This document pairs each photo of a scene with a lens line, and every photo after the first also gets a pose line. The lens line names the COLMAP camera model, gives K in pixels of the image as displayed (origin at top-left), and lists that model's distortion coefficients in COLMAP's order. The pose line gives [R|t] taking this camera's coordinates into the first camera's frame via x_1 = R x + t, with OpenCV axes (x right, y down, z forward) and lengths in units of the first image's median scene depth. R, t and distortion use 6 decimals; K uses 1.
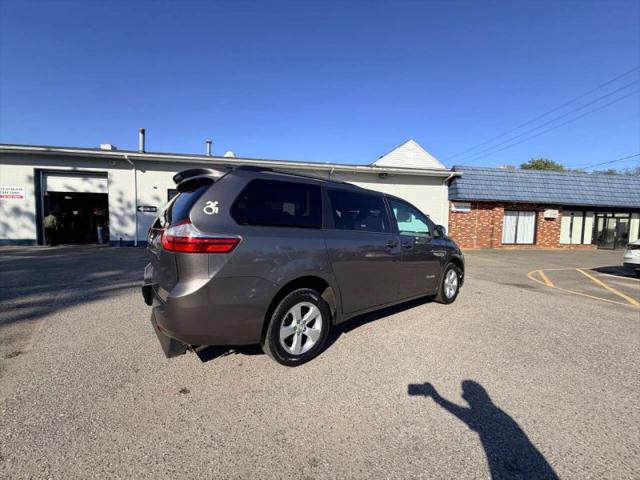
lens RADIAL K [[254.3, 0, 320.4], [0, 254.3, 237.7], [0, 0, 1]] dist [0.000775, -0.000042]
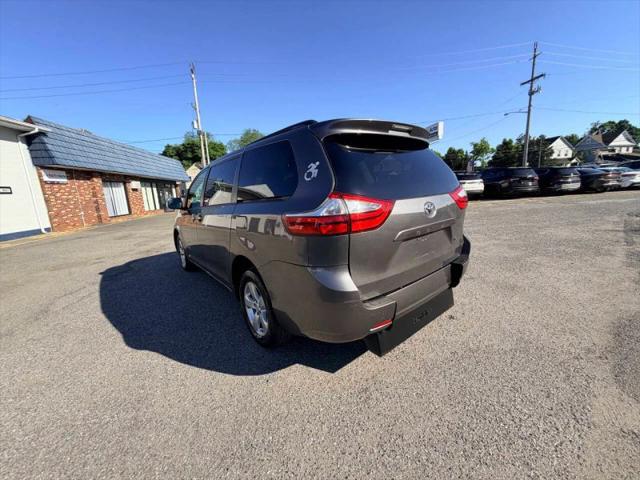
lens RADIAL K [[254.3, 0, 318.8], [0, 254.3, 238.7], [0, 0, 1]] dist [0.000775, -0.000042]
pose [[0.013859, -0.209674, 0.977673, -0.264808], [0.101555, 0.973006, 0.207233, -0.018663], [-0.994733, 0.096415, 0.034779, 0.244248]]
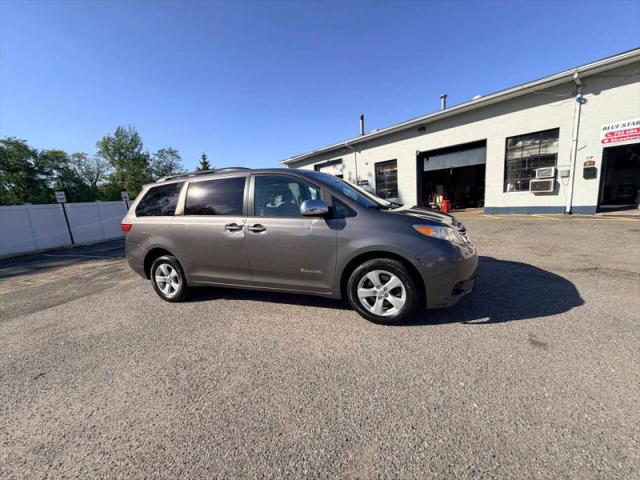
lens RADIAL K [[254.3, 0, 319.7], [0, 254.3, 239.7], [0, 0, 1]] dist [0.000775, -0.000042]
pose [[0.483255, 0.088234, -0.871022, 0.317086], [0.049874, 0.990518, 0.128010, -0.008674], [0.874058, -0.105302, 0.474272, 0.201893]]
